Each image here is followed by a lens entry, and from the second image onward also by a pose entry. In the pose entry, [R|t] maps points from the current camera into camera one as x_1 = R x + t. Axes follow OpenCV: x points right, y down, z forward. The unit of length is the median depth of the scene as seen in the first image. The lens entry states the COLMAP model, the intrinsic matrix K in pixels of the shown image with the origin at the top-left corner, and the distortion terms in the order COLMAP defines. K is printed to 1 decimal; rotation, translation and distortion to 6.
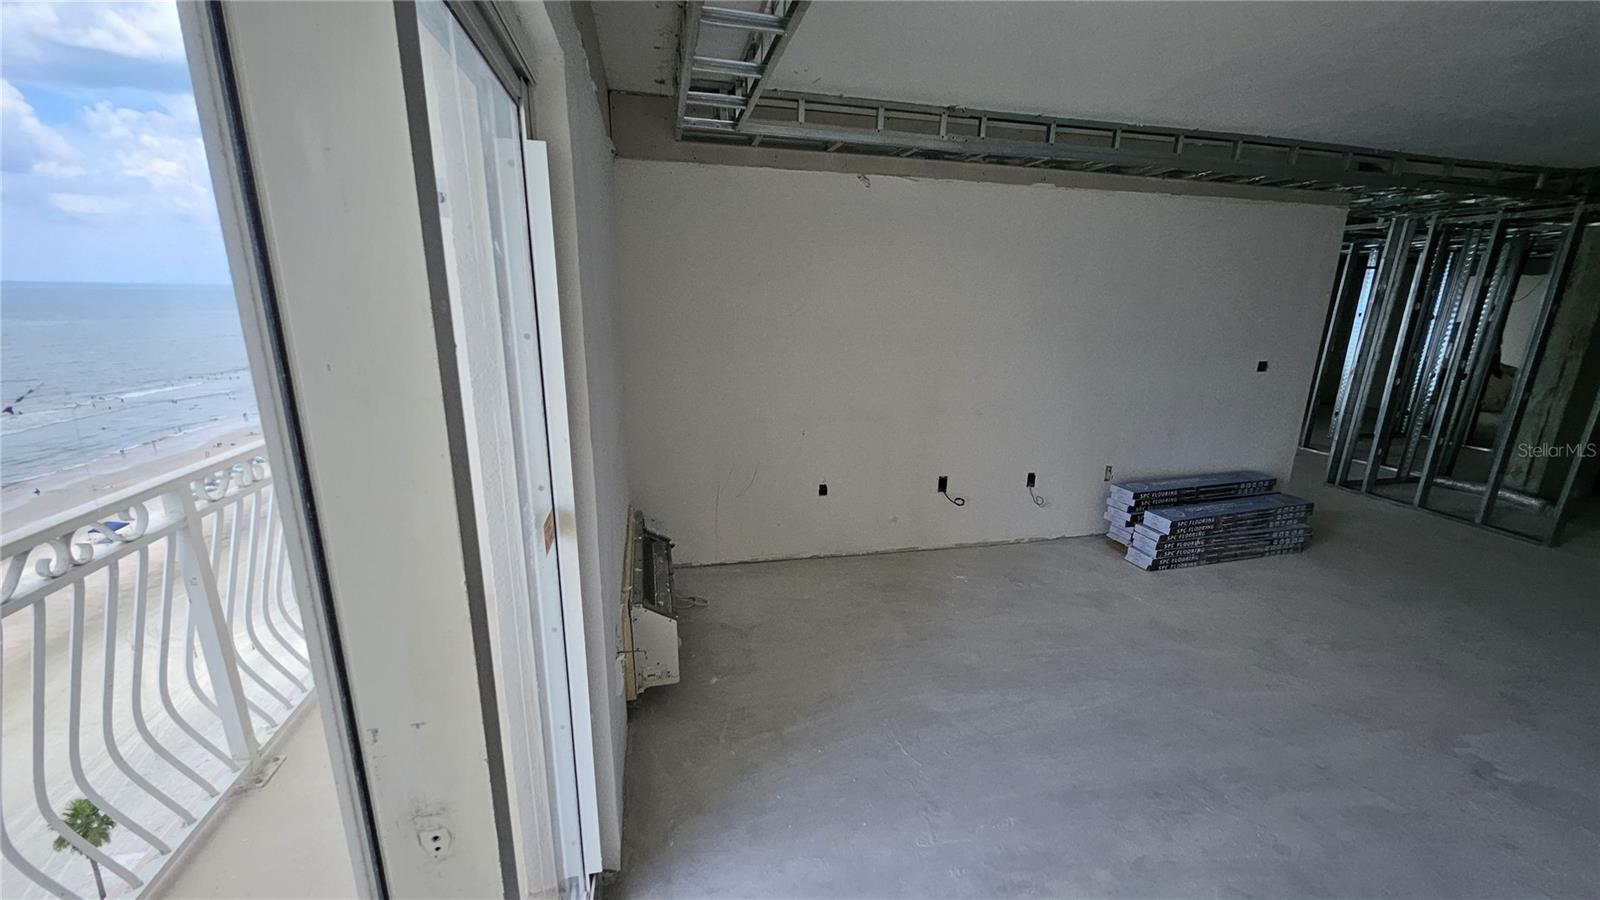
lens RADIAL K [[627.2, 0, 799.1], [0, 627.2, 461.1], [0, 0, 1]] dist [0.006599, -0.002026]
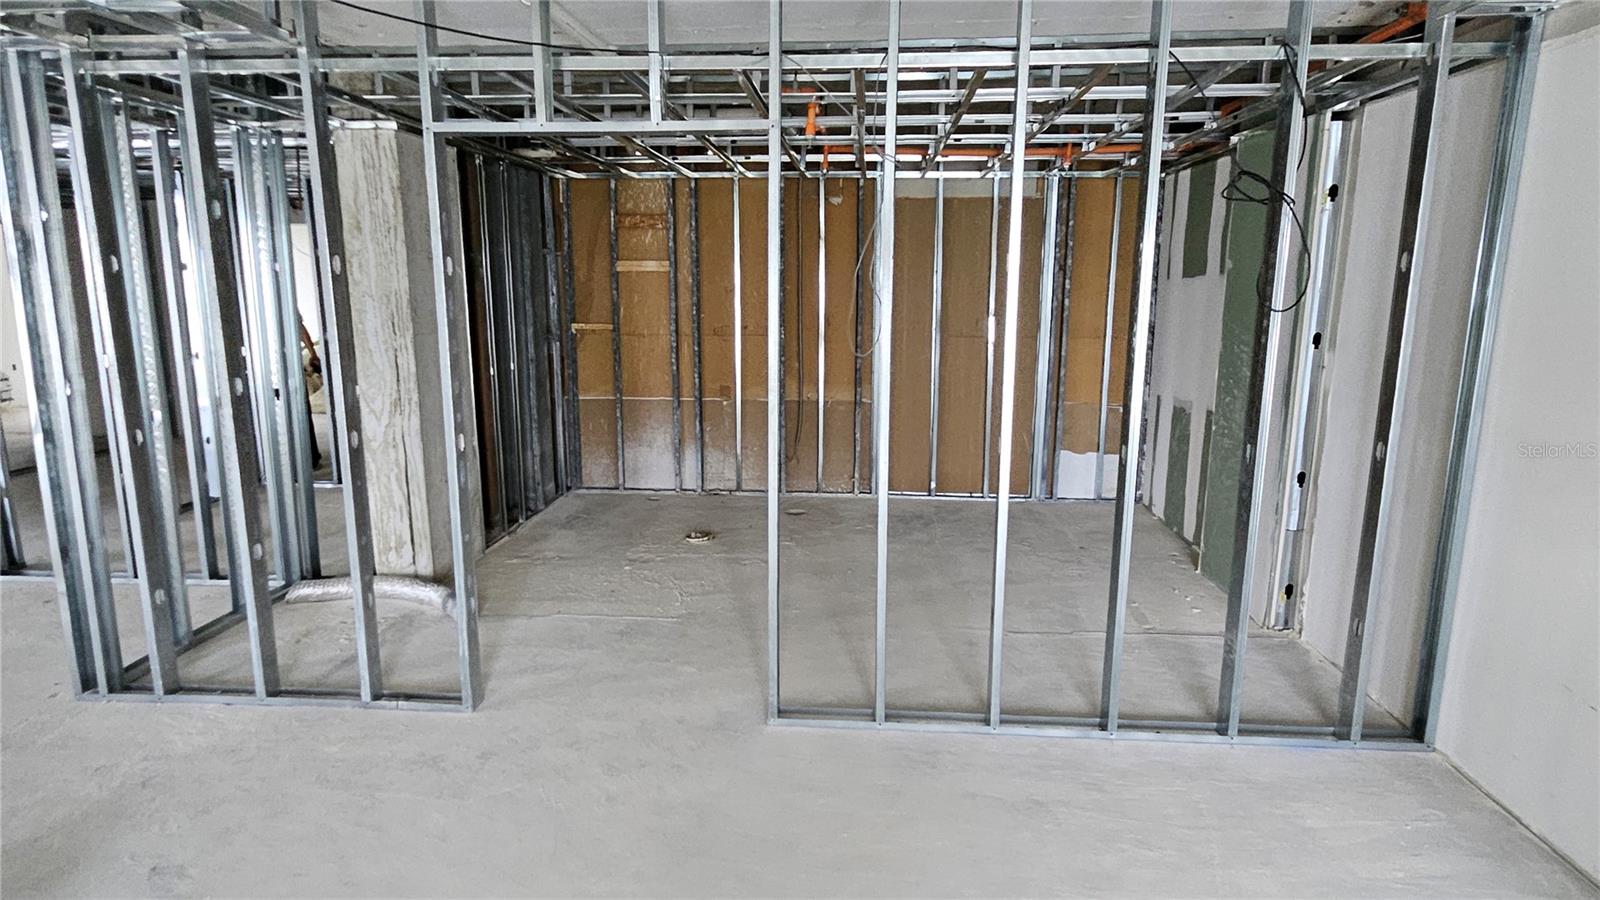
lens RADIAL K [[927.0, 0, 797.7], [0, 927.0, 459.2], [0, 0, 1]] dist [0.019440, 0.000489]
pose [[0.303710, -0.204497, 0.930560, 0.615863], [0.244796, 0.960655, 0.131216, -0.107042], [-0.920780, 0.187946, 0.341820, 0.462109]]
